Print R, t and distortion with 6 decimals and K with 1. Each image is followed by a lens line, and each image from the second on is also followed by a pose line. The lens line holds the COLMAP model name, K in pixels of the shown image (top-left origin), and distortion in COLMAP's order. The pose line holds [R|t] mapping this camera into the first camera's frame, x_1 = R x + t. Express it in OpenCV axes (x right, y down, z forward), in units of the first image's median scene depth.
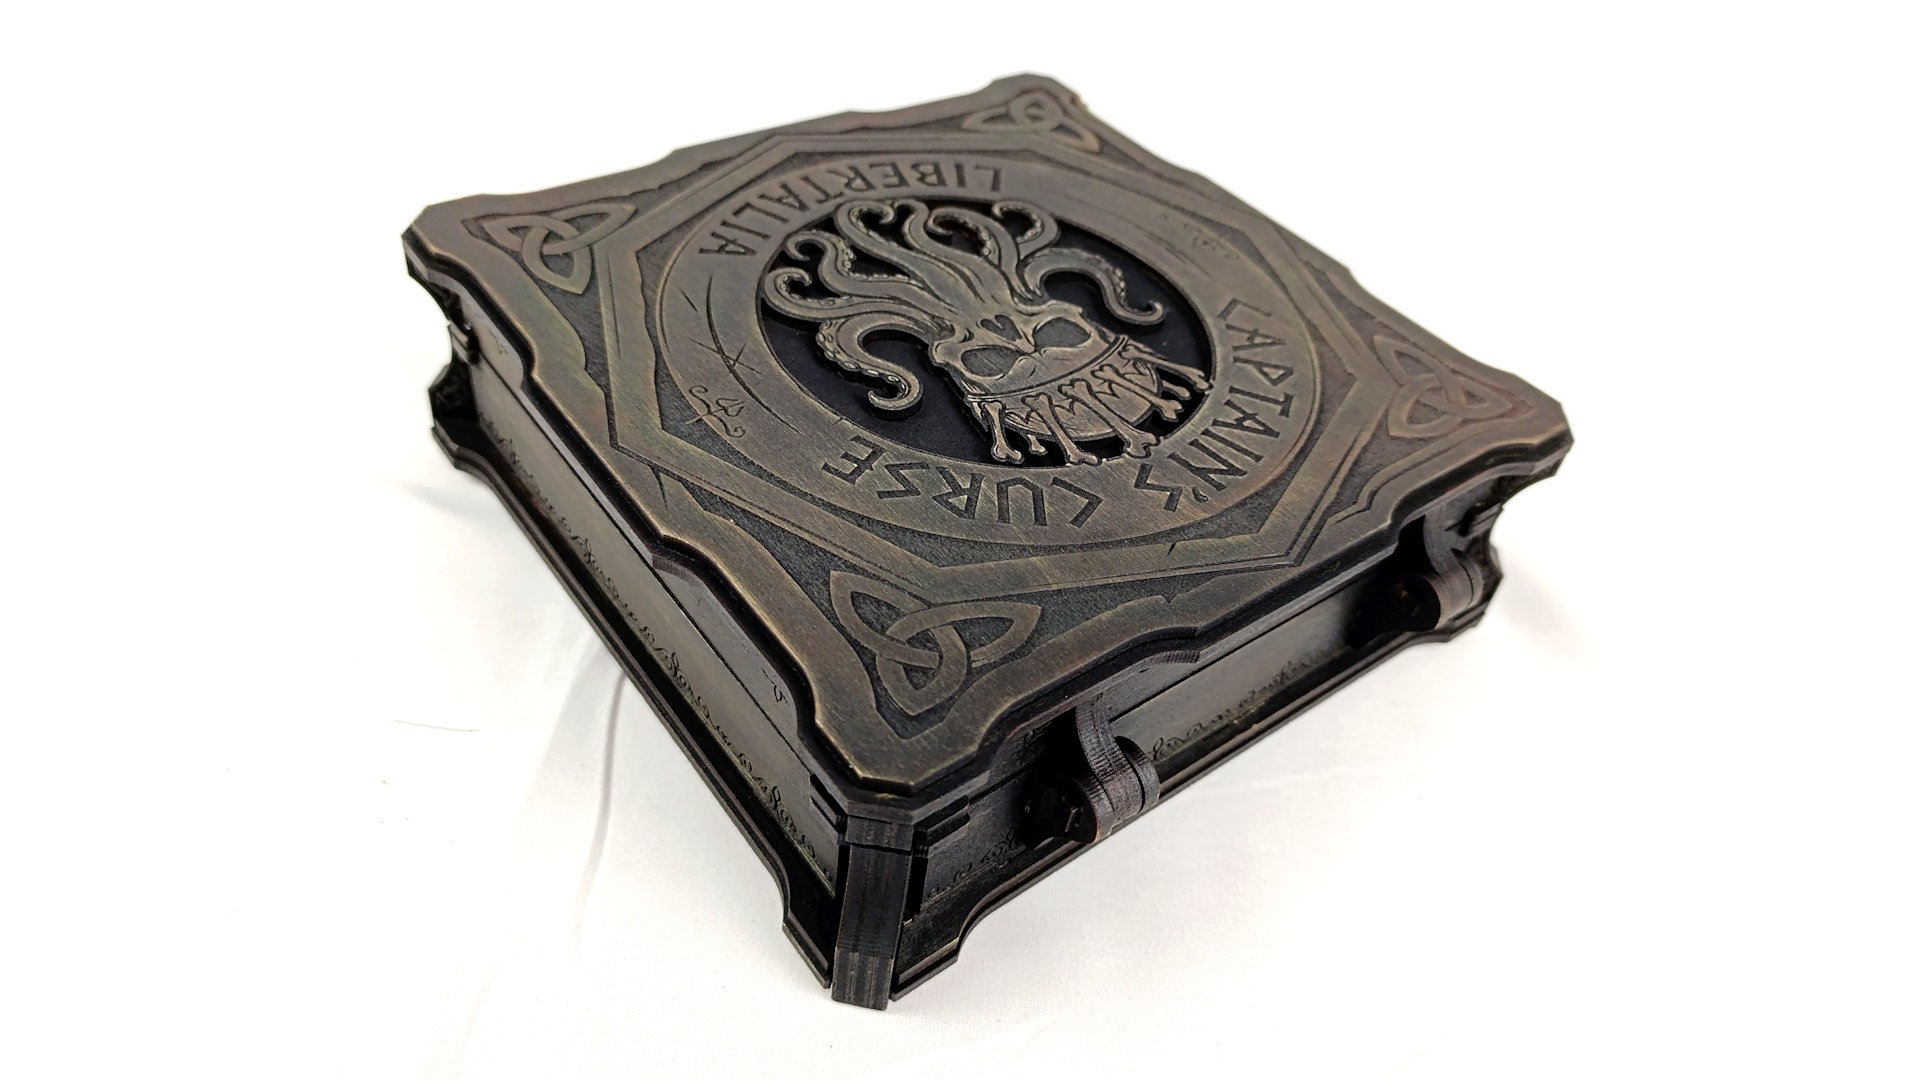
lens RADIAL K [[1365.9, 0, 973.0], [0, 1365.9, 496.9], [0, 0, 1]] dist [-0.010426, -0.031618]
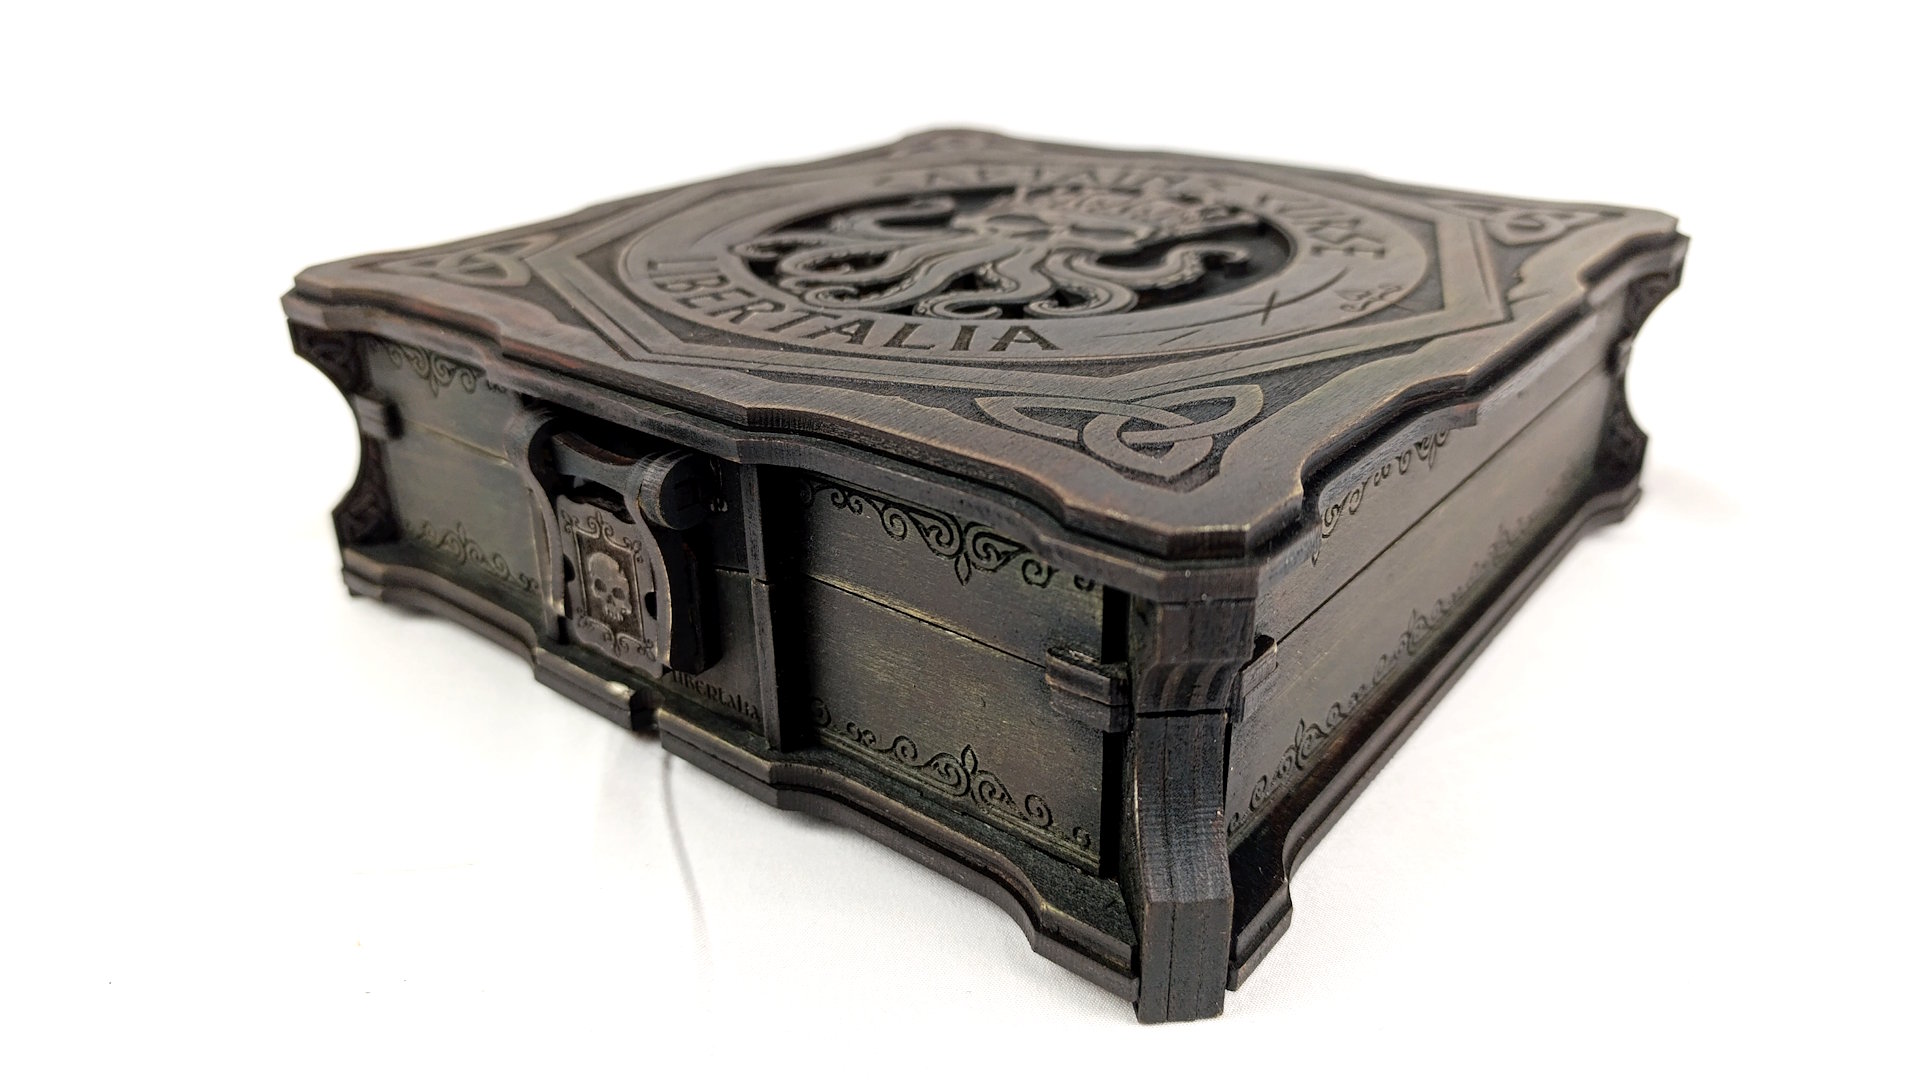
lens RADIAL K [[1365.9, 0, 956.5], [0, 1365.9, 533.7], [0, 0, 1]] dist [-0.010426, -0.031618]
pose [[0.962250, -0.222350, 0.156956, -0.206142], [0.256327, 0.934238, -0.247984, 0.245188], [-0.091495, 0.278855, 0.955965, 0.261171]]
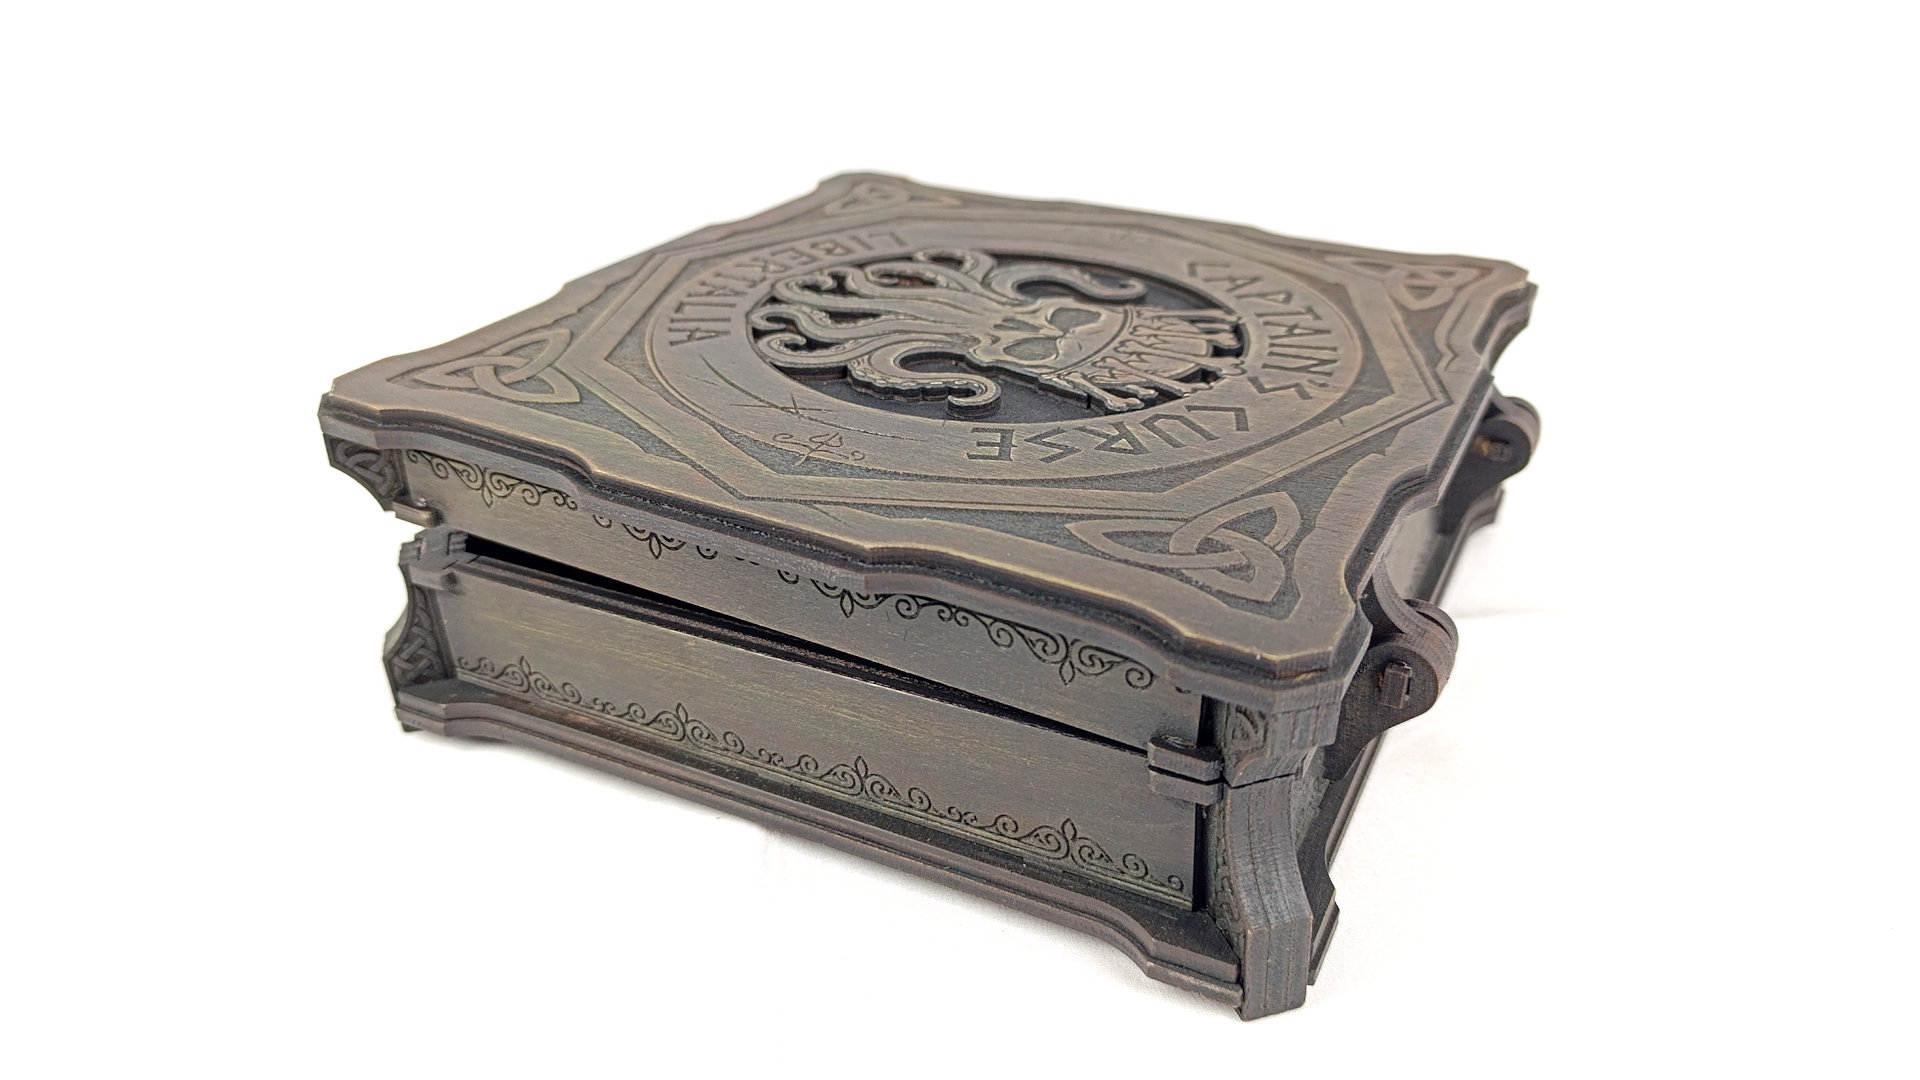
lens RADIAL K [[1365.9, 0, 954.0], [0, 1365.9, 502.9], [0, 0, 1]] dist [-0.010426, -0.031618]
pose [[0.907673, -0.291146, 0.302266, -0.352274], [0.348227, 0.924468, -0.155232, 0.124921], [-0.234240, 0.246157, 0.940499, 0.157151]]
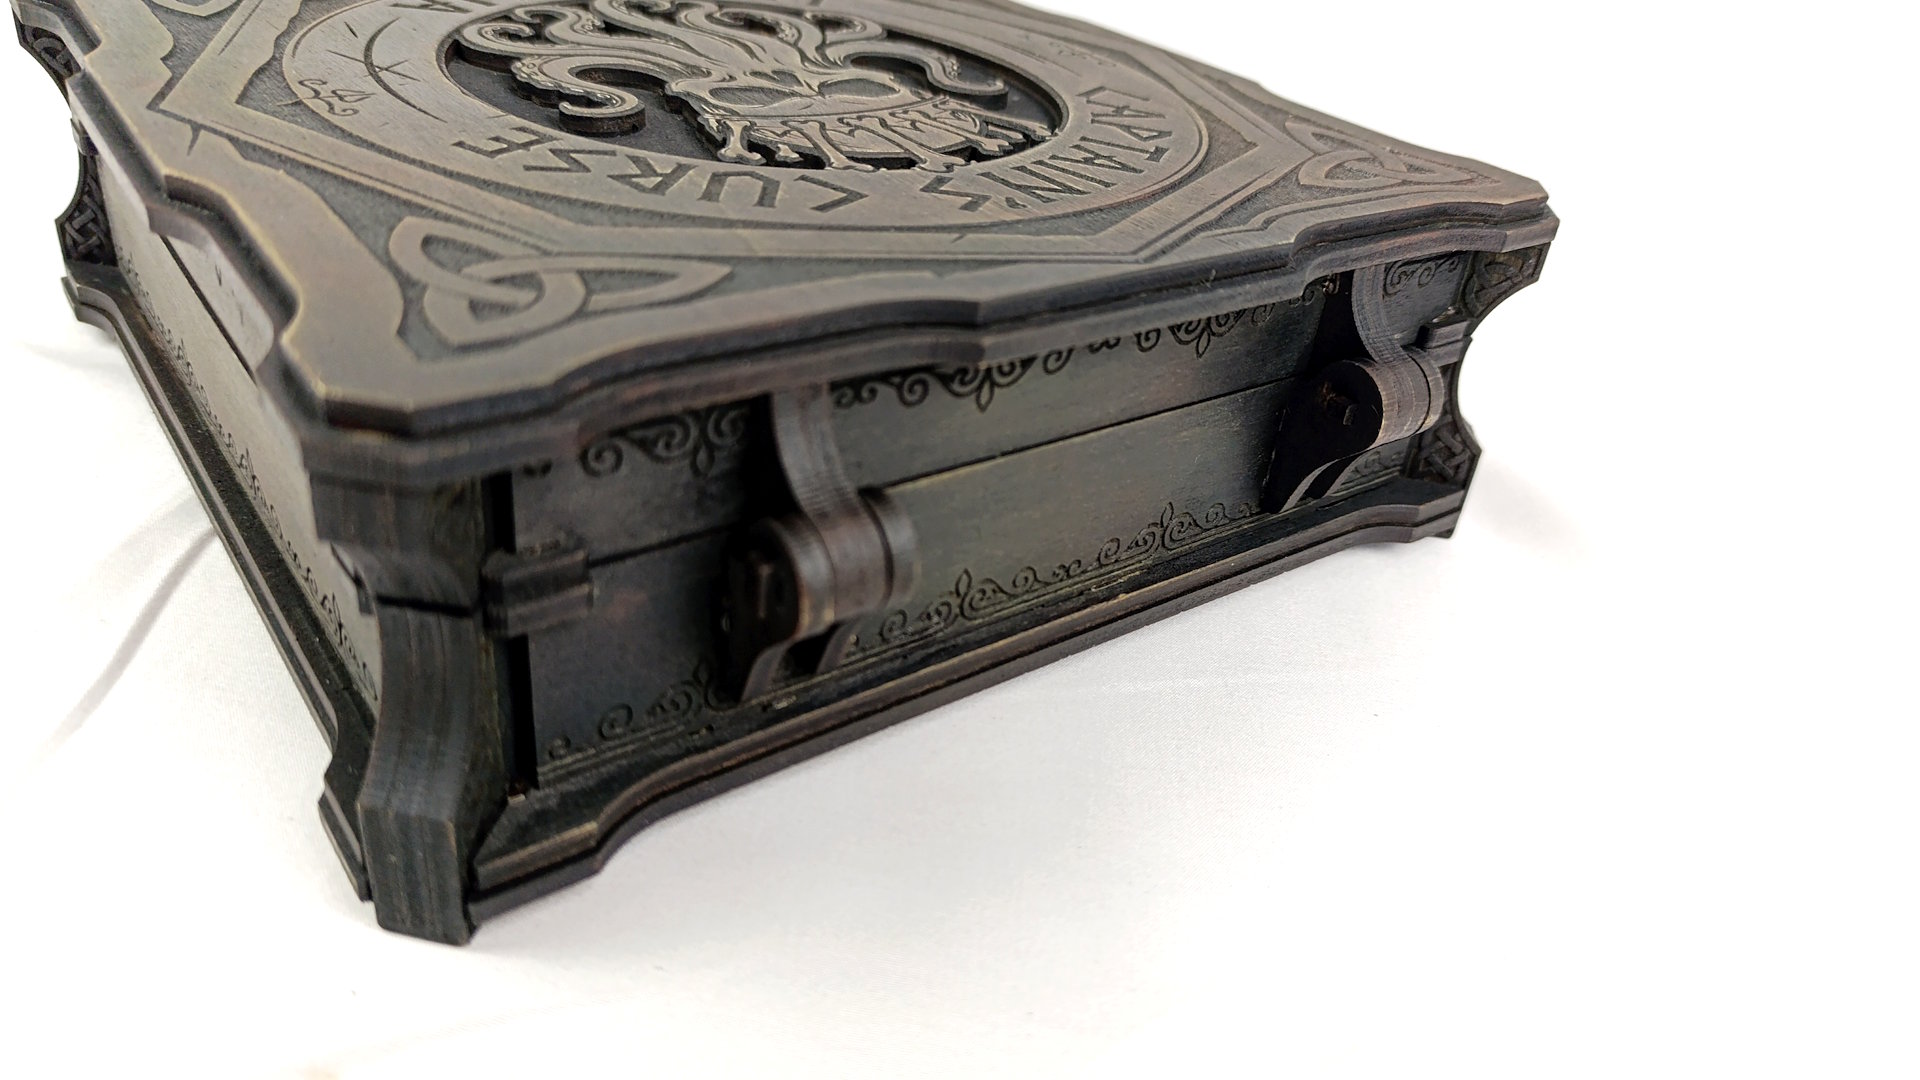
lens RADIAL K [[1365.9, 0, 992.2], [0, 1365.9, 530.4], [0, 0, 1]] dist [-0.010426, -0.031618]
pose [[0.999948, 0.001598, 0.010023, 0.135067], [0.000140, 0.985261, -0.171060, 0.253857], [-0.010149, 0.171052, 0.985210, 0.322120]]
